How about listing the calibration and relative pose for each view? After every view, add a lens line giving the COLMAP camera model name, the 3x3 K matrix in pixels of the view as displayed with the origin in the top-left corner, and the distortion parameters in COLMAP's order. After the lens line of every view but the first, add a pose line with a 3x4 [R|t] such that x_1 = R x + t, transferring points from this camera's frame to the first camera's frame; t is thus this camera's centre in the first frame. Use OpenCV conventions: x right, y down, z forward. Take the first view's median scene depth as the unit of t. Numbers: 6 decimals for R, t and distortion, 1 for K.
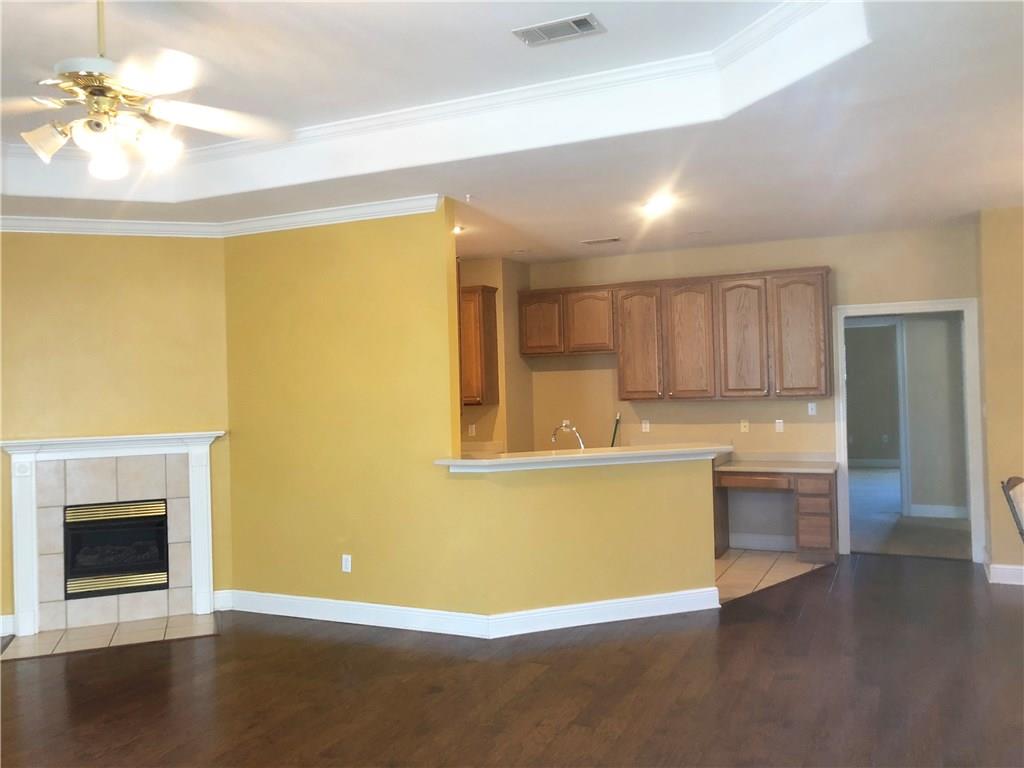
lens RADIAL K [[837.1, 0, 507.3], [0, 837.1, 387.7], [0, 0, 1]] dist [0.032539, -0.052465]
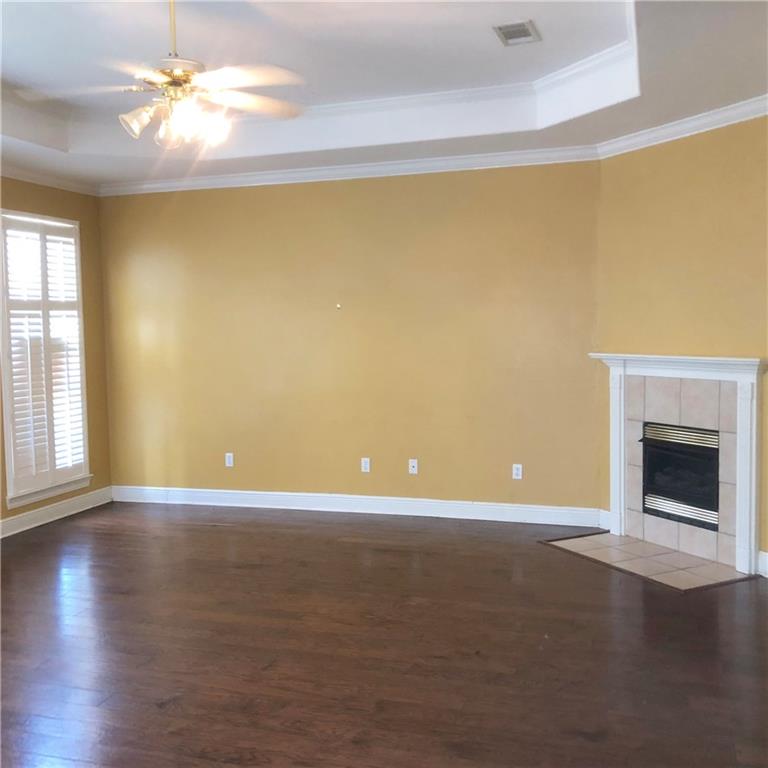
lens RADIAL K [[832.8, 0, 379.9], [0, 832.8, 387.5], [0, 0, 1]] dist [0.019073, 0.000000]
pose [[0.104693, 0.097565, -0.989707, 0.426566], [0.020281, 0.994760, 0.100209, -0.008295], [0.994298, -0.030564, 0.102166, 0.568433]]
